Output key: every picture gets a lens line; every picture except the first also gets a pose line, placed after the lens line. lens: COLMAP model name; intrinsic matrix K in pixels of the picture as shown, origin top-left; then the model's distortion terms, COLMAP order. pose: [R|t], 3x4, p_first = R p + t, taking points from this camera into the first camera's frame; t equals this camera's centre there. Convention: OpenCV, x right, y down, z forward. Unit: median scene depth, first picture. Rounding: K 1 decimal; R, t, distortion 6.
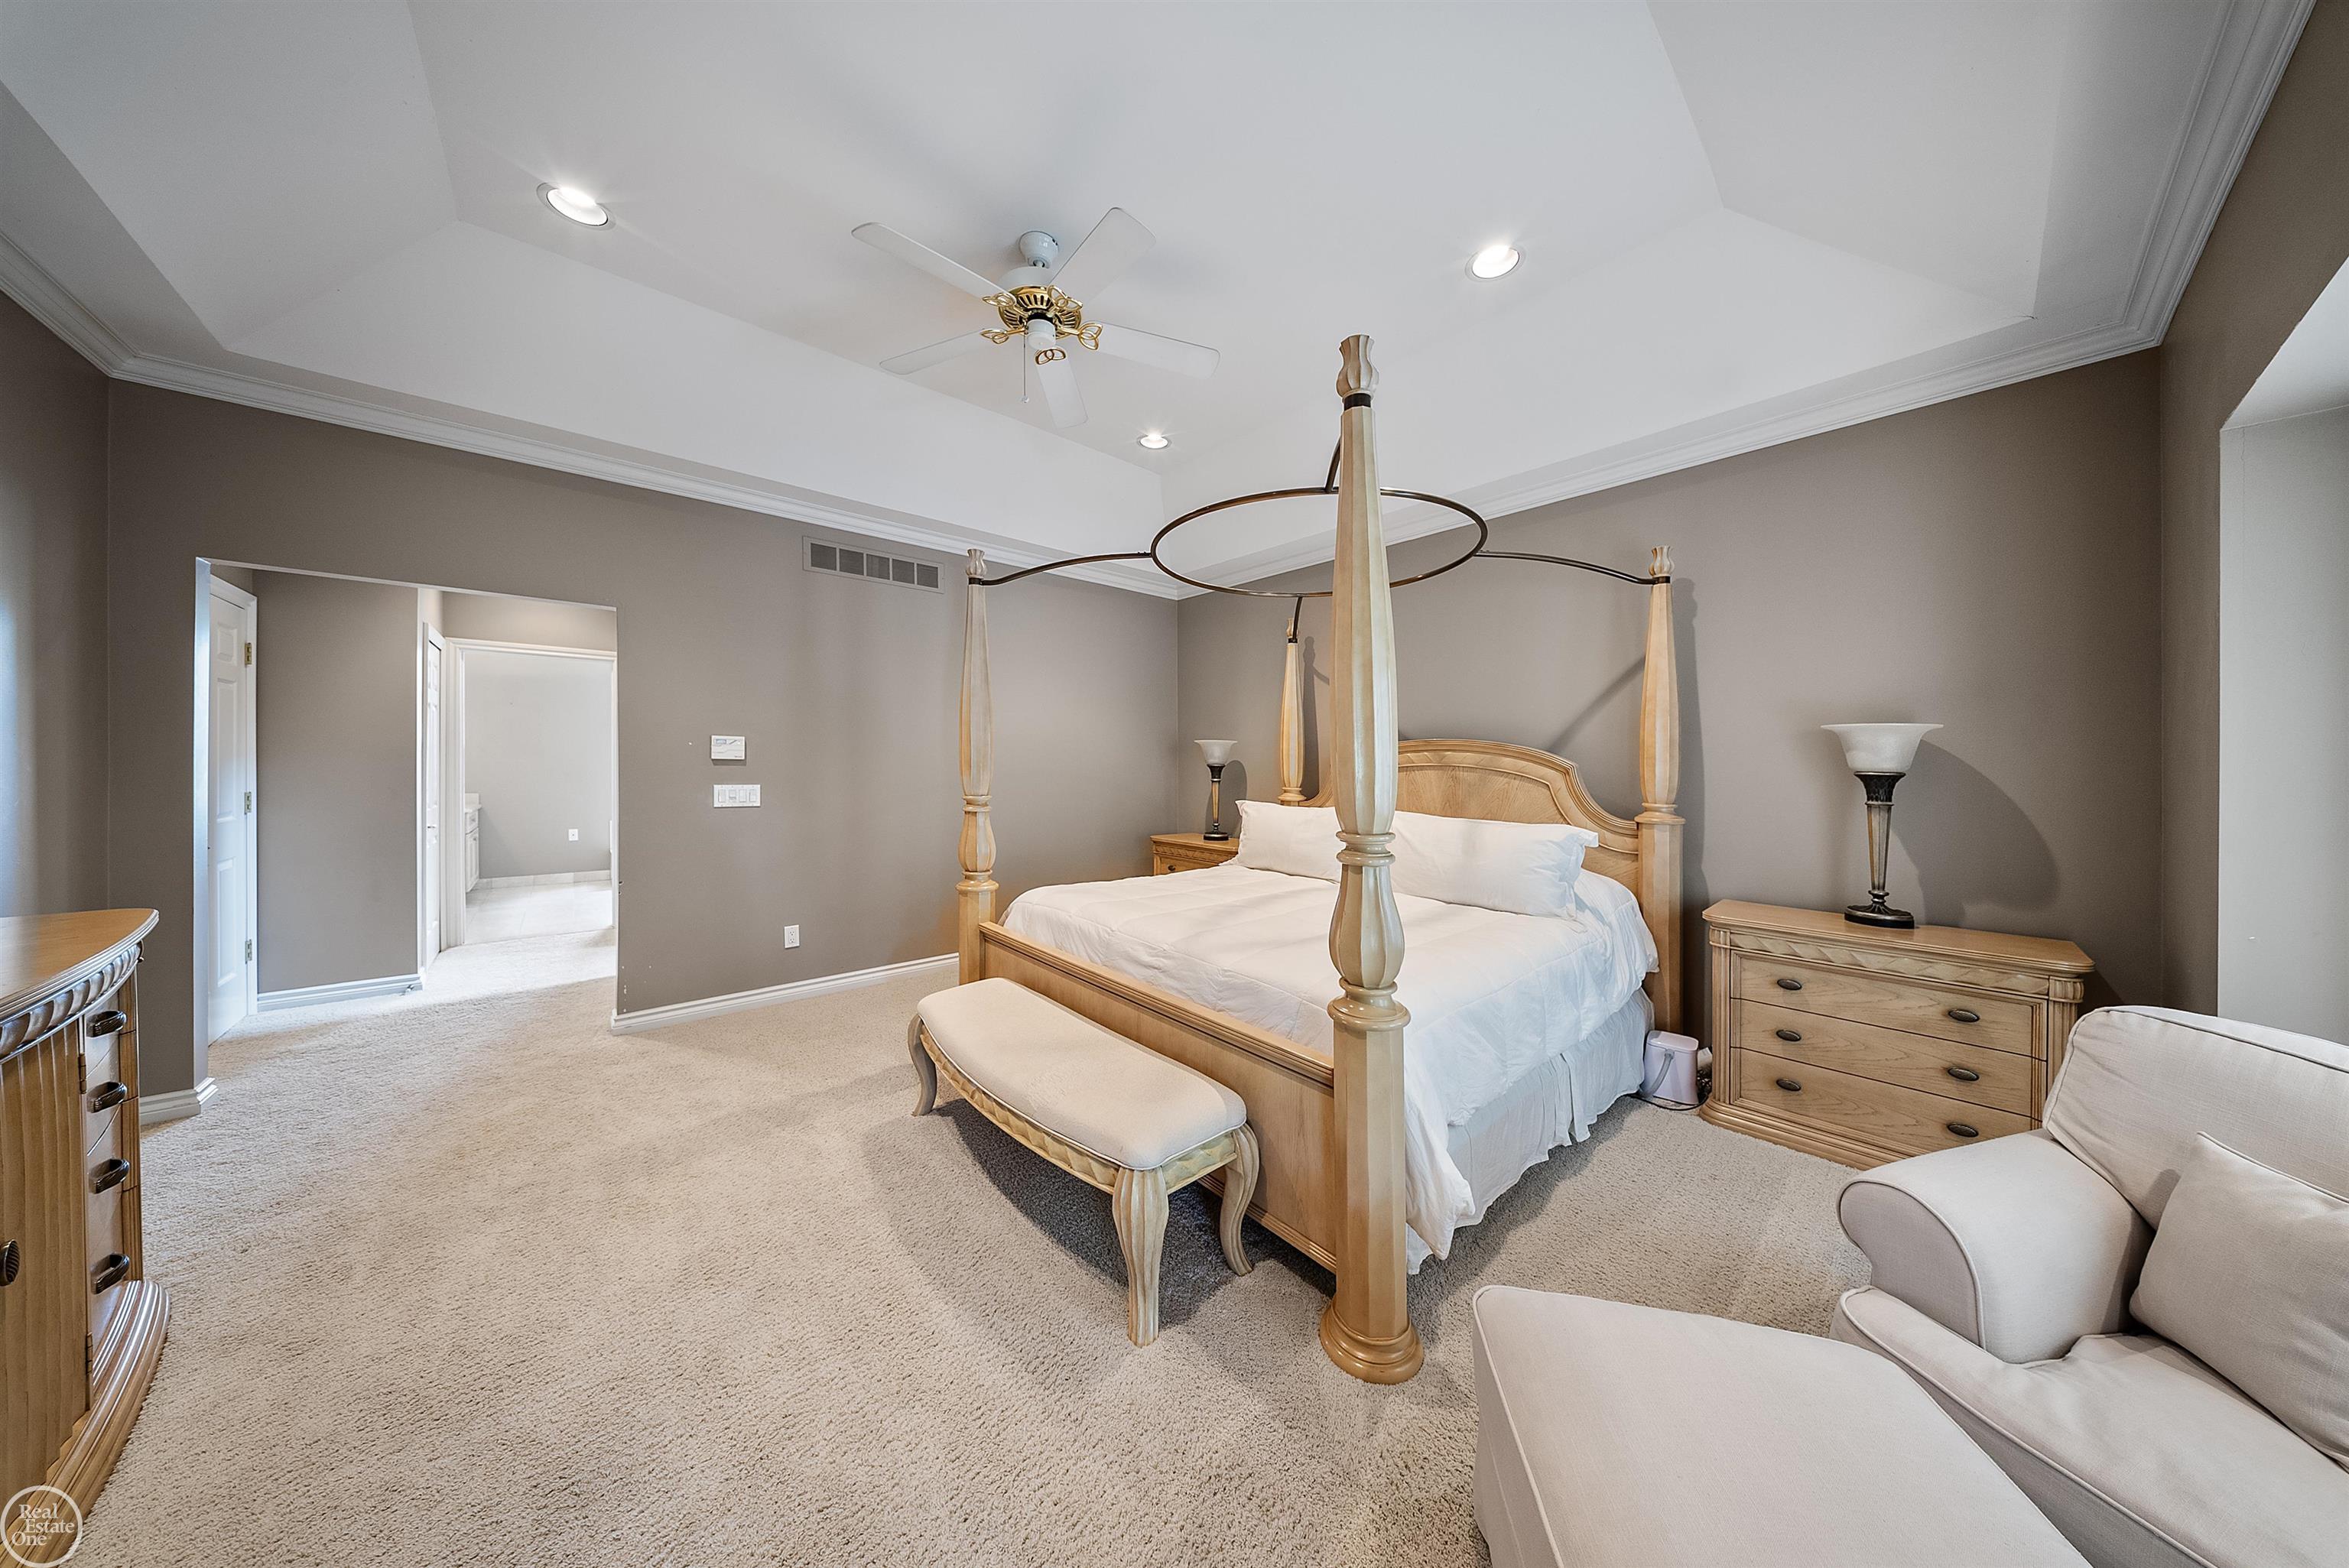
lens RADIAL K [[693.9, 0, 1150.3], [0, 693.9, 765.3], [0, 0, 1]] dist [-0.002880, -0.001133]
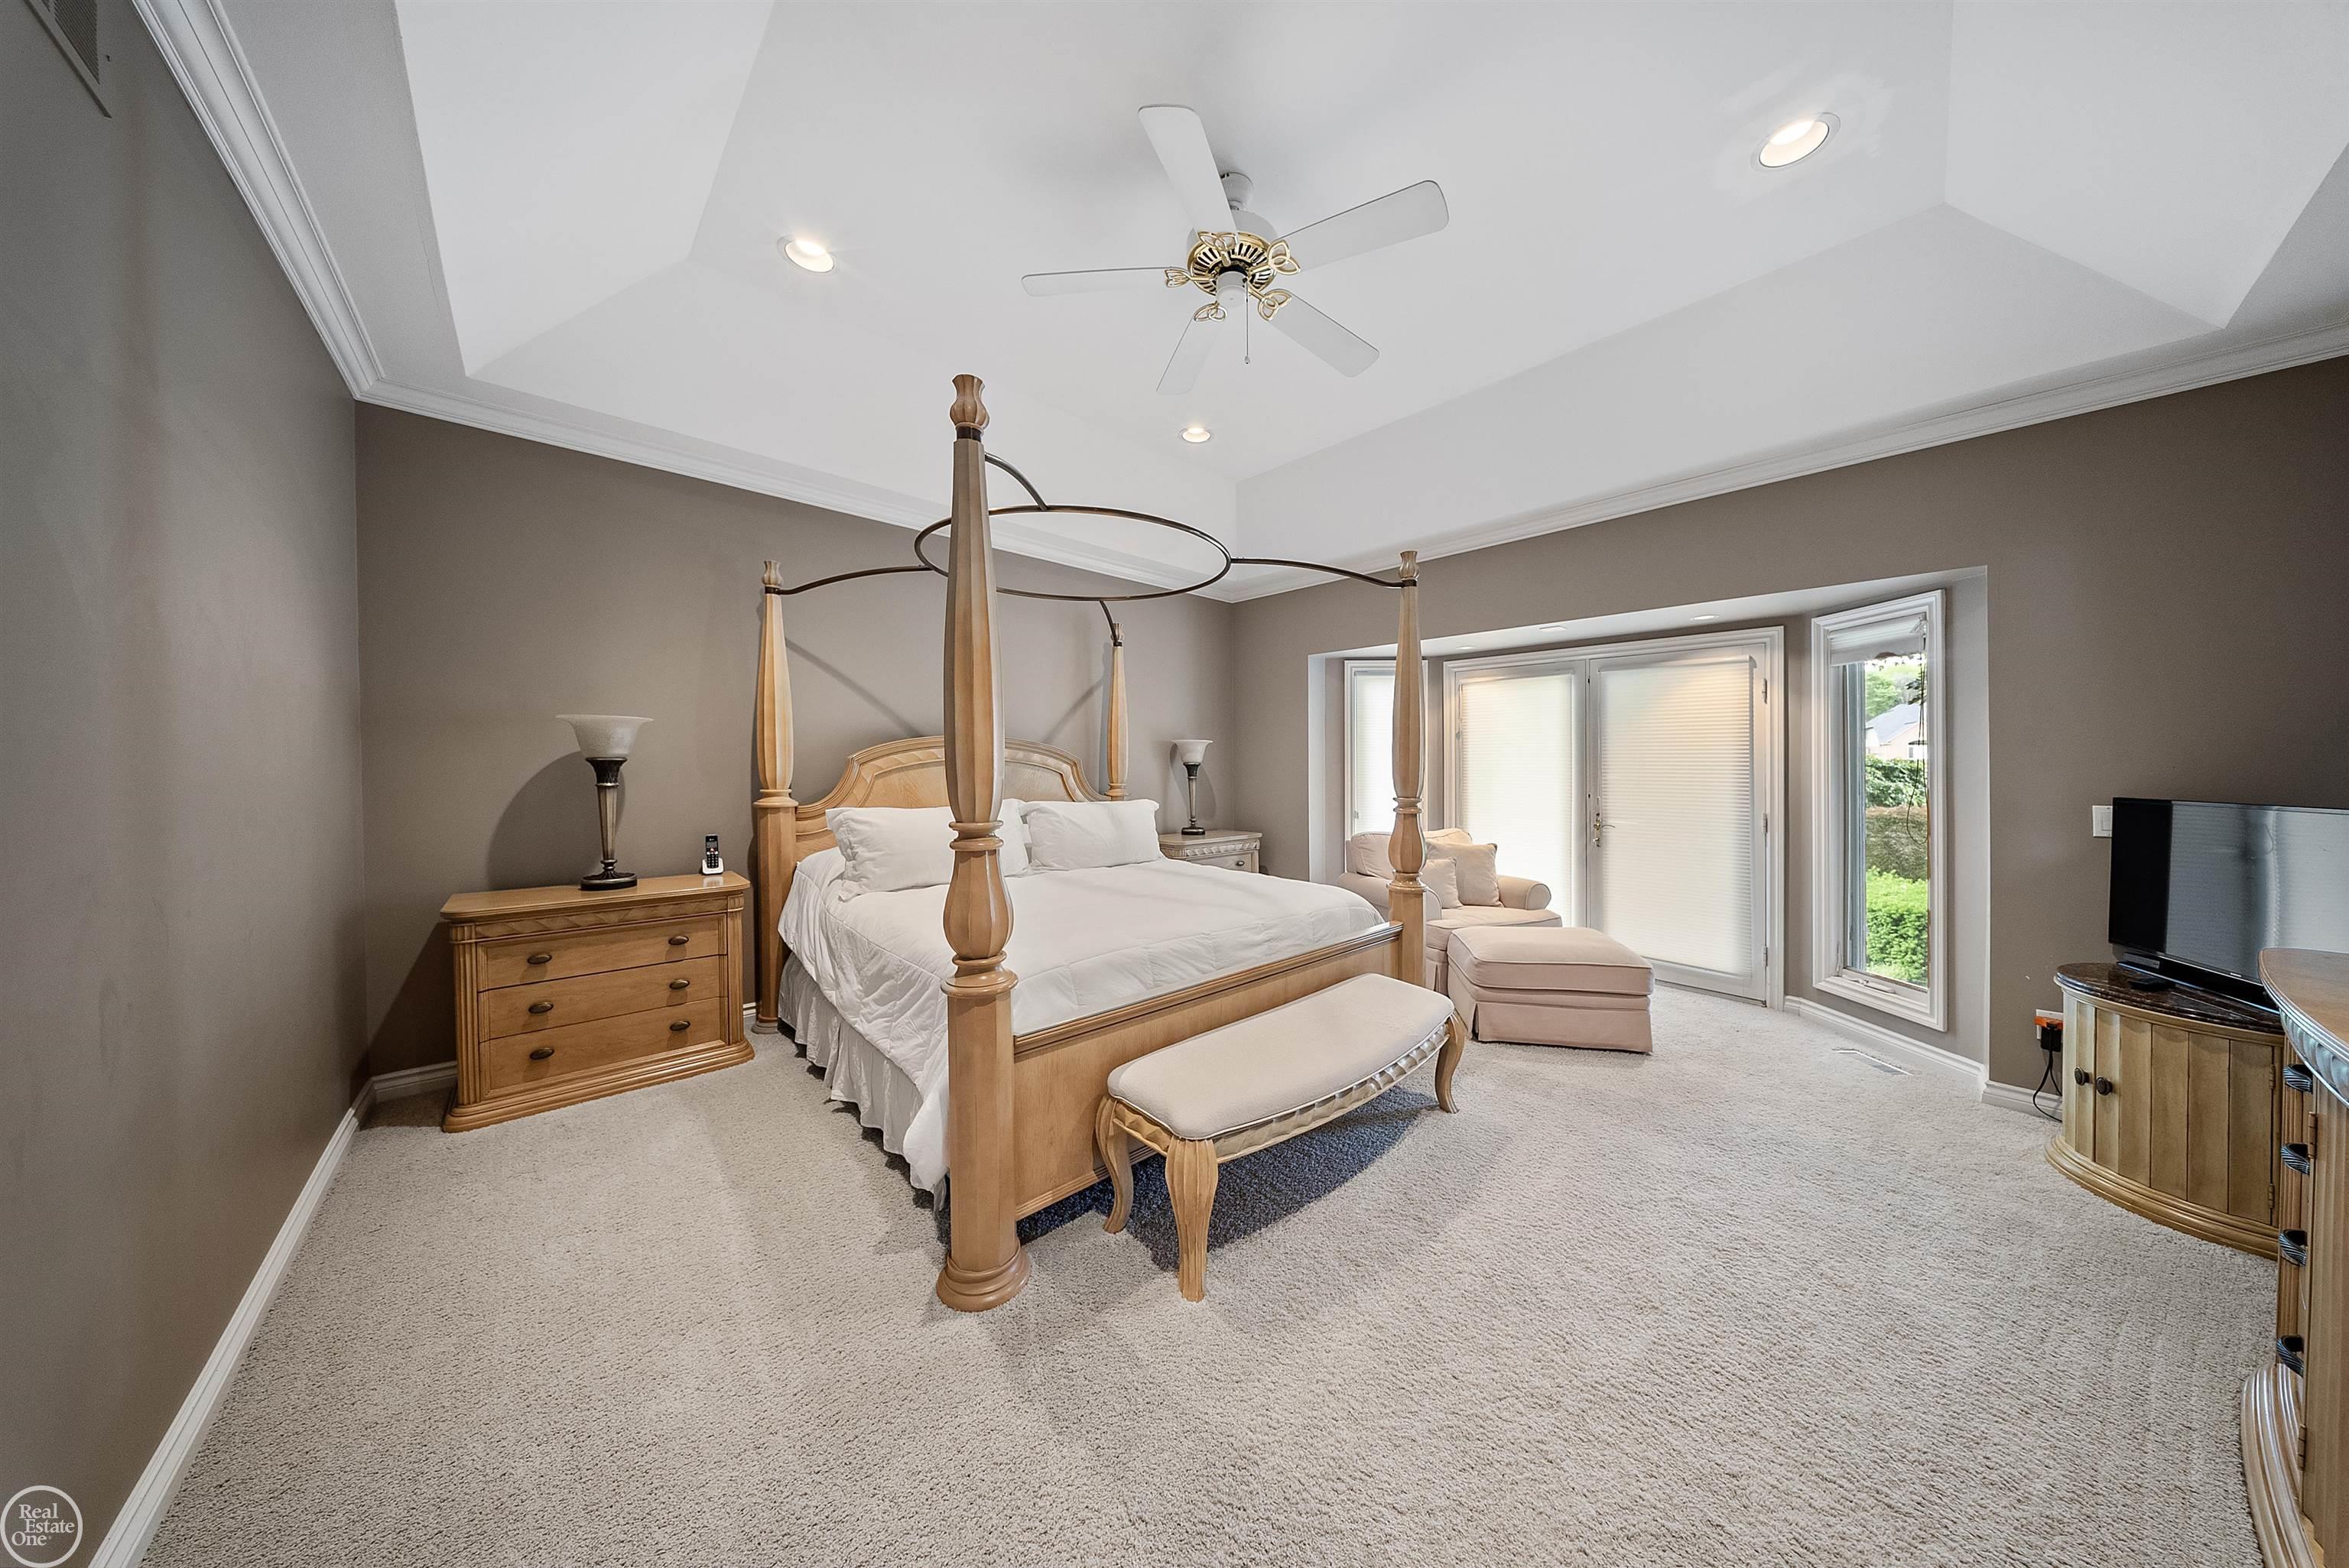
lens RADIAL K [[693.9, 0, 1170.7], [0, 693.9, 768.2], [0, 0, 1]] dist [-0.002880, -0.001133]
pose [[-0.015774, -0.020799, 0.999659, -0.904739], [-0.011099, 0.999726, 0.020625, -0.015523], [-0.999814, -0.010770, -0.016001, 0.932083]]
